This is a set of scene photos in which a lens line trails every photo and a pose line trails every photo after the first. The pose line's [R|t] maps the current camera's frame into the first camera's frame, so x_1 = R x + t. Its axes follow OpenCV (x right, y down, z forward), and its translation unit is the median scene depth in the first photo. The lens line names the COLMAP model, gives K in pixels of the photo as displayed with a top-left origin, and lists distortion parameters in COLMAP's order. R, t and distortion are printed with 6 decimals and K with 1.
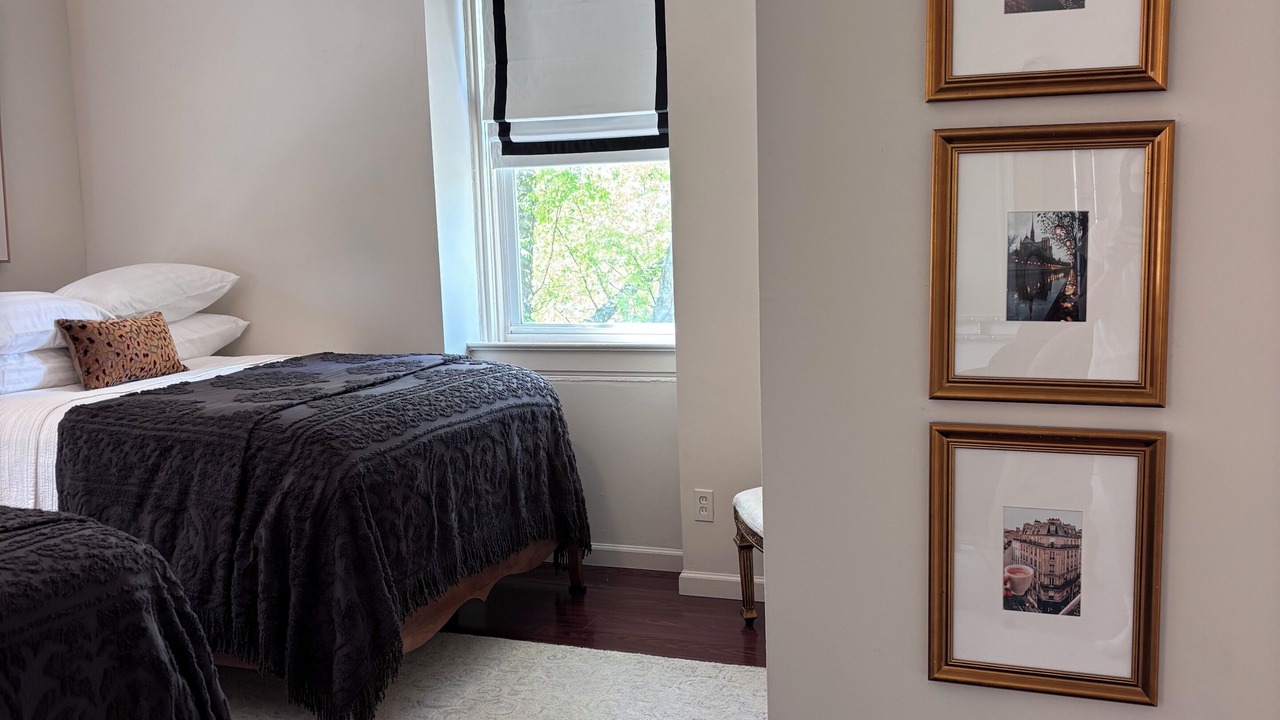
lens RADIAL K [[1233.3, 0, 640.3], [0, 1233.3, 339.4], [0, 0, 1]] dist [0.110449, -0.319557]
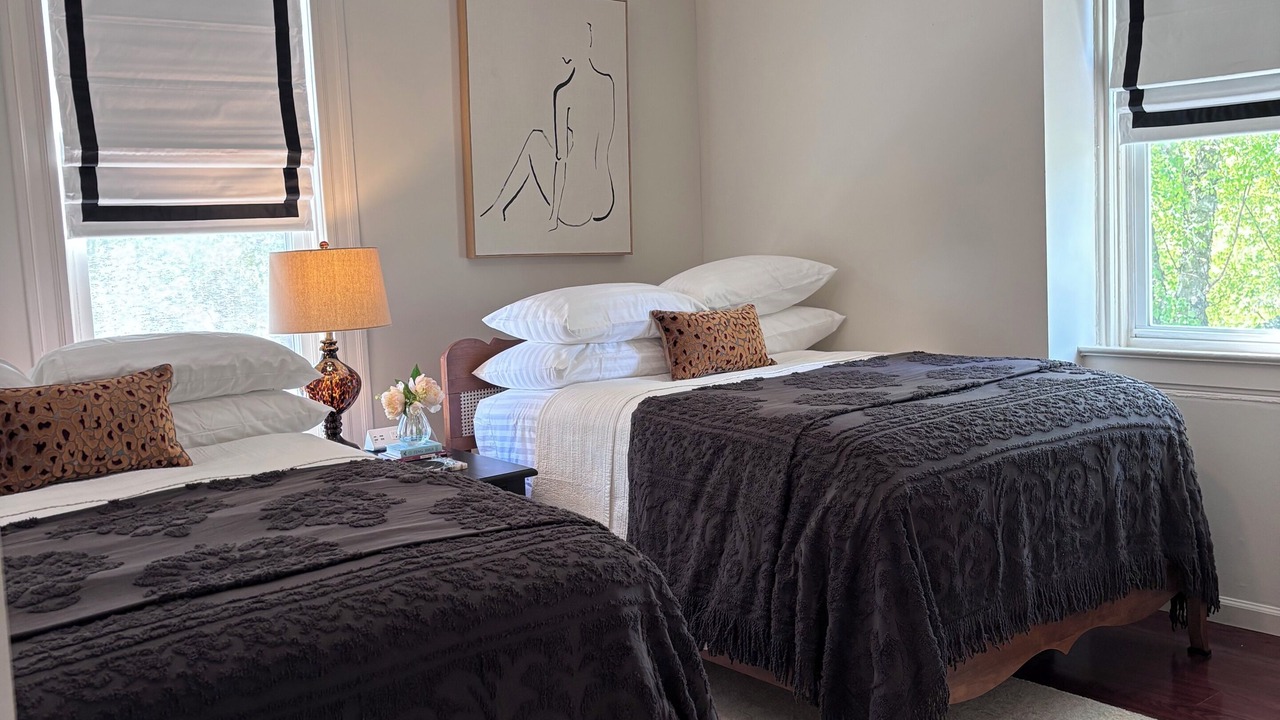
lens RADIAL K [[1233.3, 0, 640.3], [0, 1233.3, 339.4], [0, 0, 1]] dist [0.110449, -0.319557]
pose [[0.862315, 0.036190, -0.505077, 0.047468], [-0.030862, 0.999345, 0.018915, -0.012339], [0.505431, -0.000723, 0.862867, 0.119125]]
